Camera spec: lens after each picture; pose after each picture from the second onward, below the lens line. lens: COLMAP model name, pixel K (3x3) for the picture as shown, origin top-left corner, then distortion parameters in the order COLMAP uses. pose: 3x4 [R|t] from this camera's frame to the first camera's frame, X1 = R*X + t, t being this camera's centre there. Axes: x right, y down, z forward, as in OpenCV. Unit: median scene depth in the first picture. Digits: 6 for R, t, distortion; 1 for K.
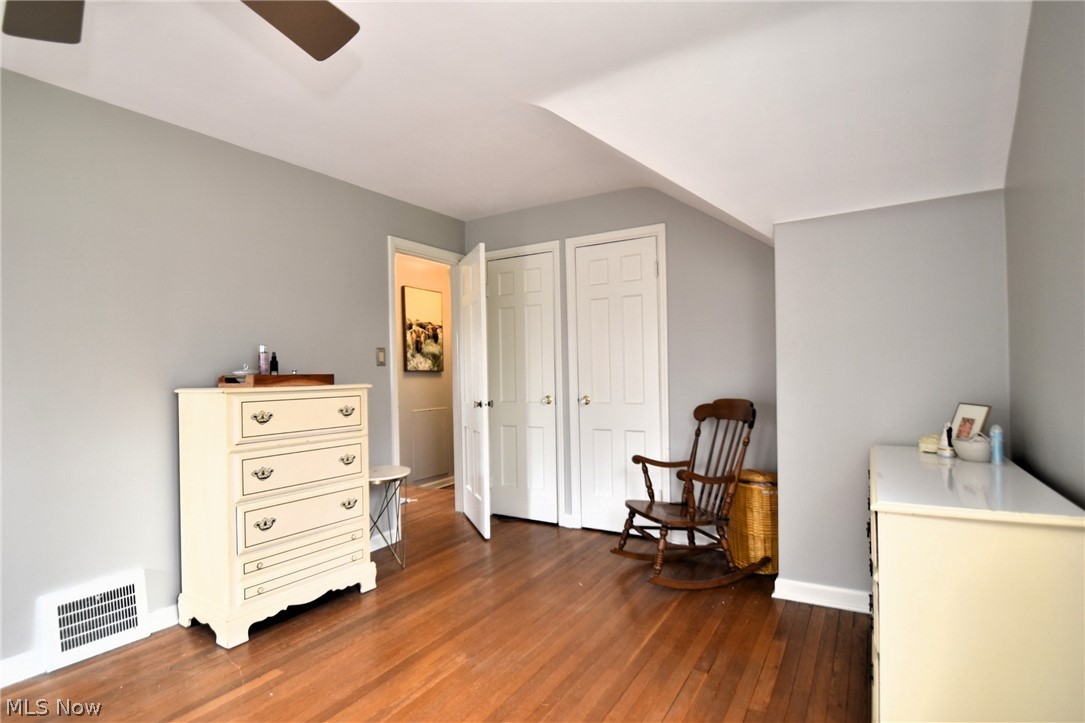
lens RADIAL K [[555.6, 0, 525.7], [0, 555.6, 374.4], [0, 0, 1]] dist [-0.015537, -0.001925]
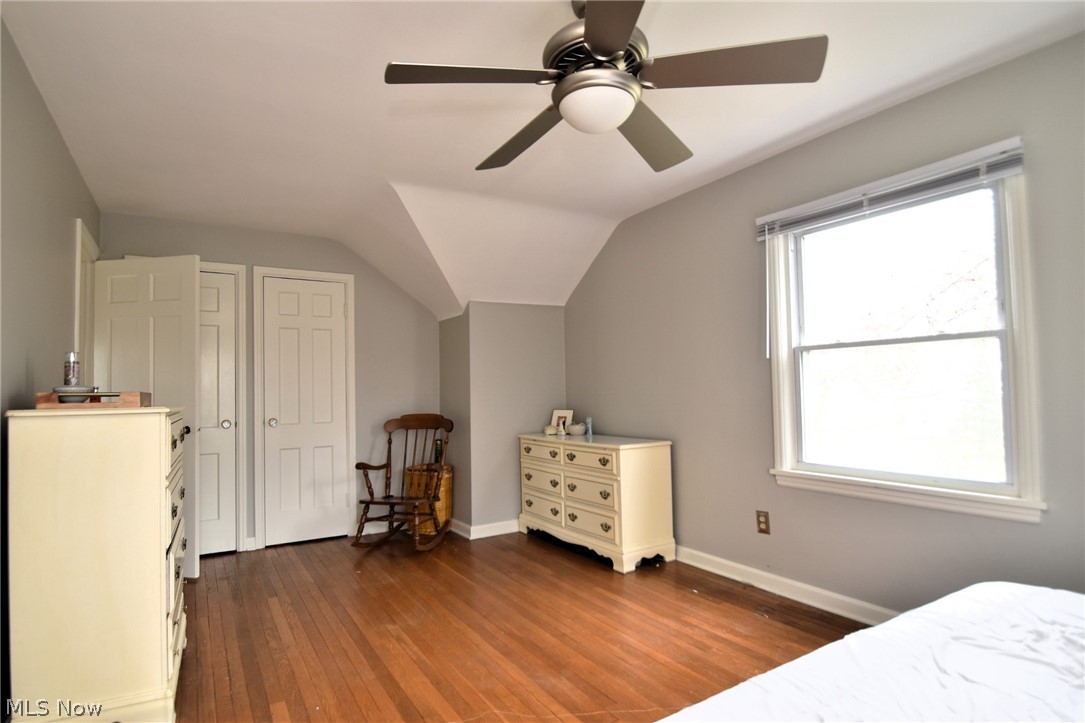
lens RADIAL K [[555.6, 0, 525.7], [0, 555.6, 374.4], [0, 0, 1]] dist [-0.015537, -0.001925]
pose [[0.461529, 0.039040, 0.886266, -0.731579], [0.012446, 0.998648, -0.050472, 0.017898], [-0.887038, 0.034325, 0.460419, 0.109744]]
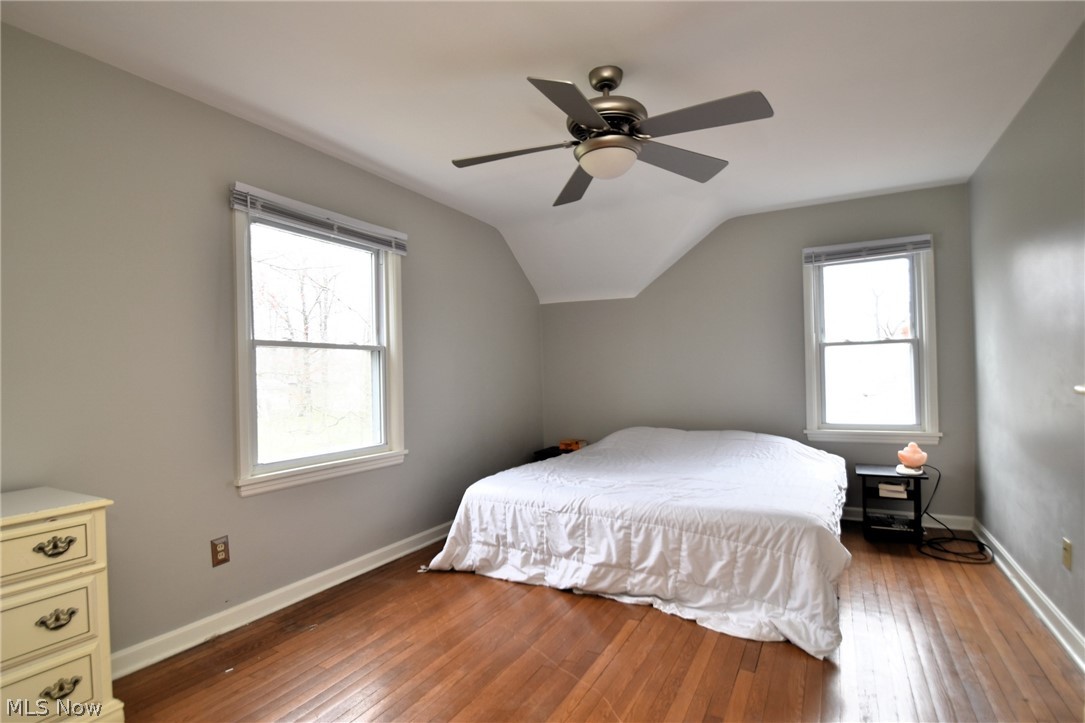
lens RADIAL K [[555.6, 0, 525.7], [0, 555.6, 374.4], [0, 0, 1]] dist [-0.015537, -0.001925]
pose [[-0.997357, 0.040389, -0.060400, 0.038504], [0.040521, 0.999178, -0.000950, -0.001423], [0.060312, -0.003395, -0.998174, 1.141945]]
